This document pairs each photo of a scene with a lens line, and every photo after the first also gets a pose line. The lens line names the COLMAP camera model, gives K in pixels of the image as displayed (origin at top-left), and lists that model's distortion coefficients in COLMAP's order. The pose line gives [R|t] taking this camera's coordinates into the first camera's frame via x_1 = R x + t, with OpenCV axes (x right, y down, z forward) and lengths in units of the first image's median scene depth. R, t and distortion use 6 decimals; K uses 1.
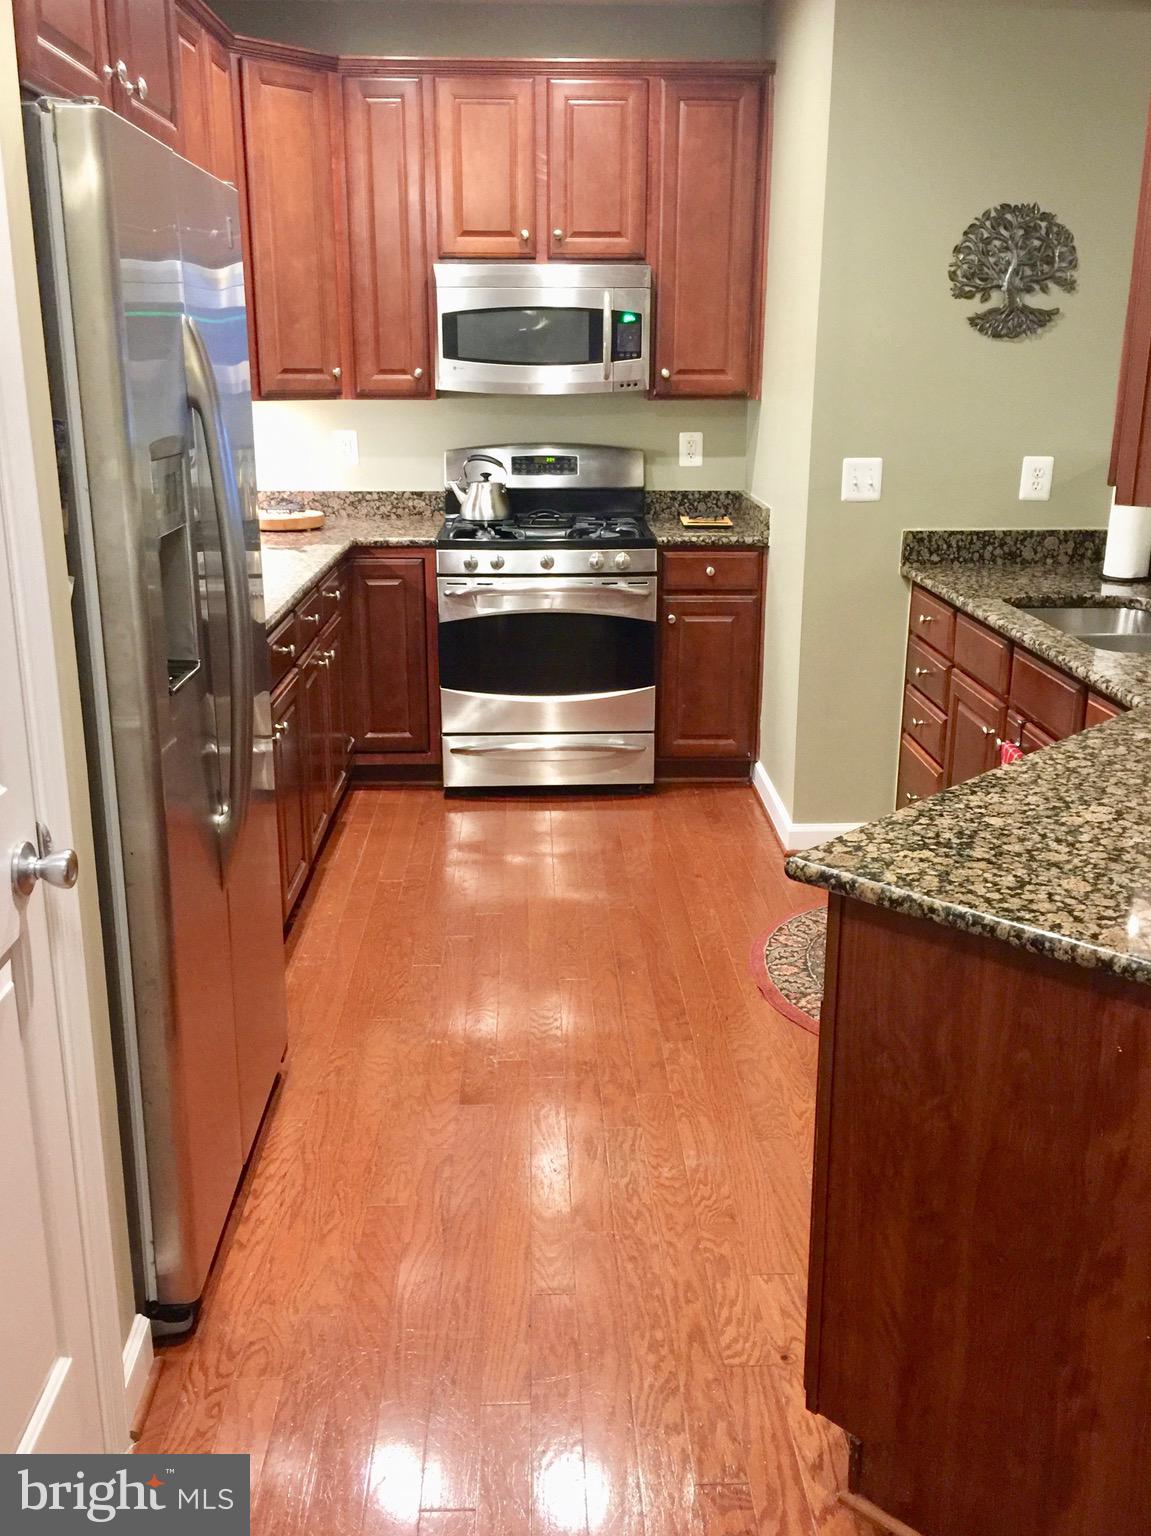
lens RADIAL K [[1372.7, 0, 575.5], [0, 1372.7, 768.0], [0, 0, 1]] dist [0.075769, -0.067263]
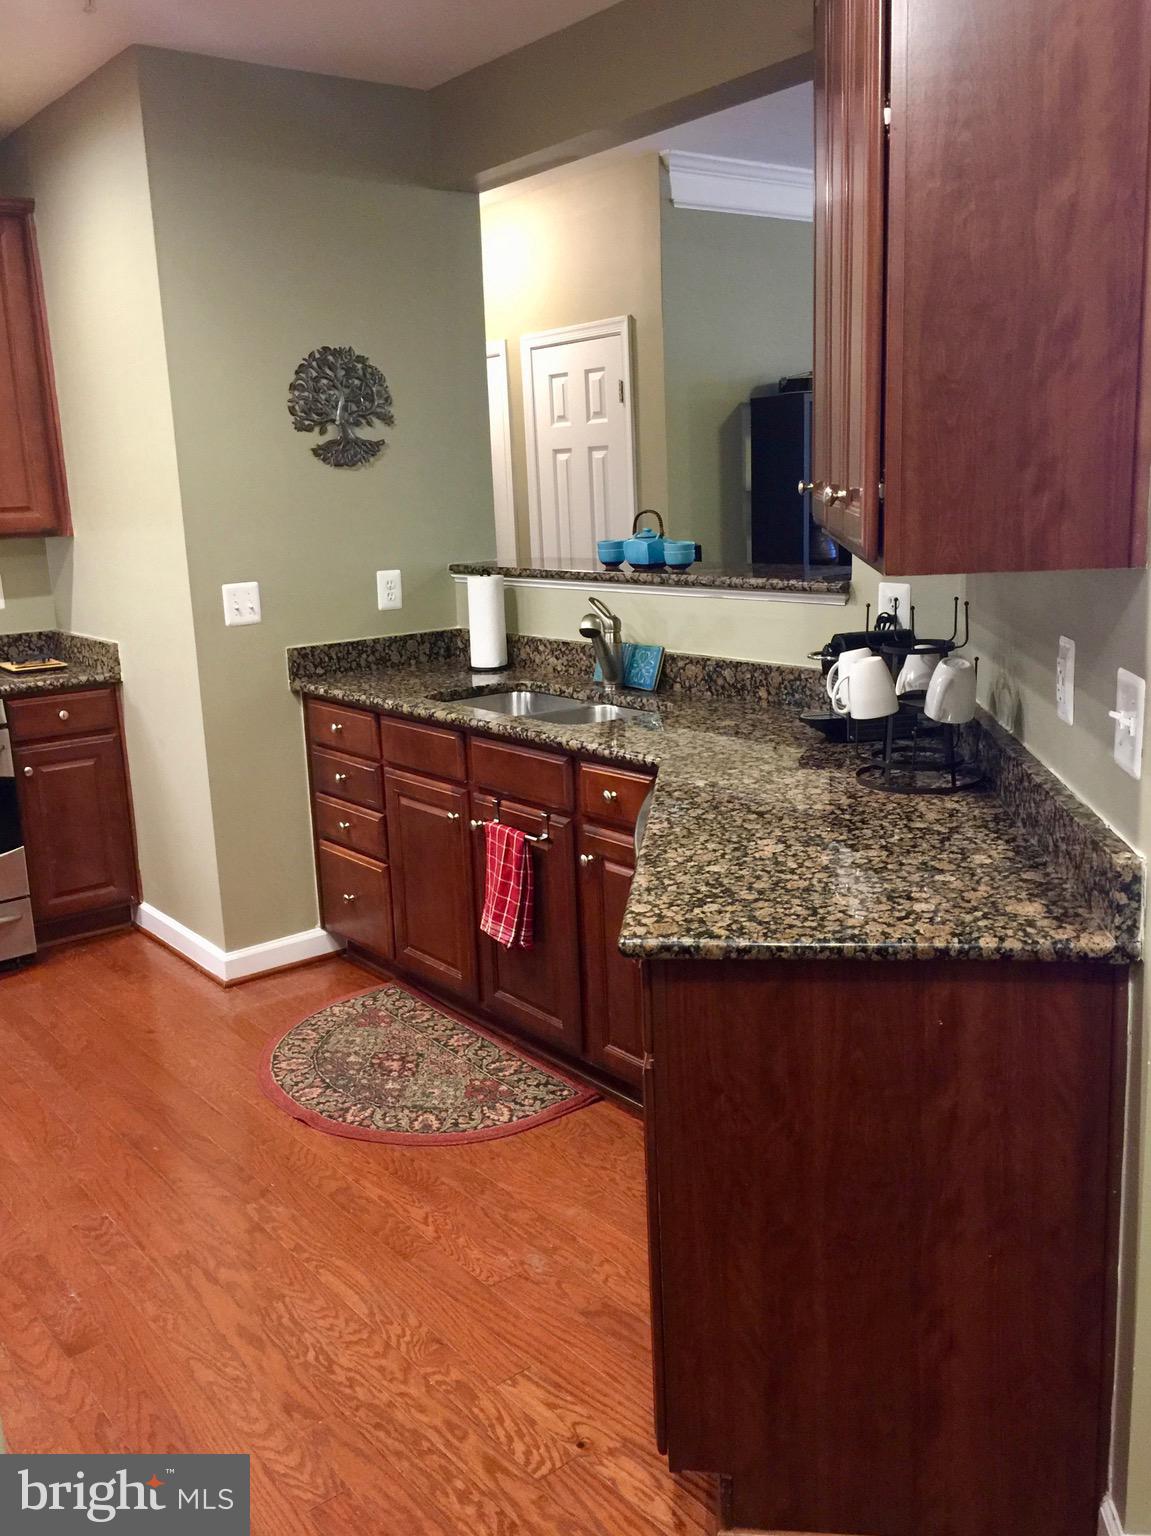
lens RADIAL K [[1318.4, 0, 575.5], [0, 1318.4, 768.0], [0, 0, 1]] dist [0.076270, -0.064278]
pose [[0.807256, -0.163643, 0.567061, -0.202109], [0.210818, 0.977358, -0.018069, -0.024377], [-0.551265, 0.134133, 0.823477, 0.086038]]
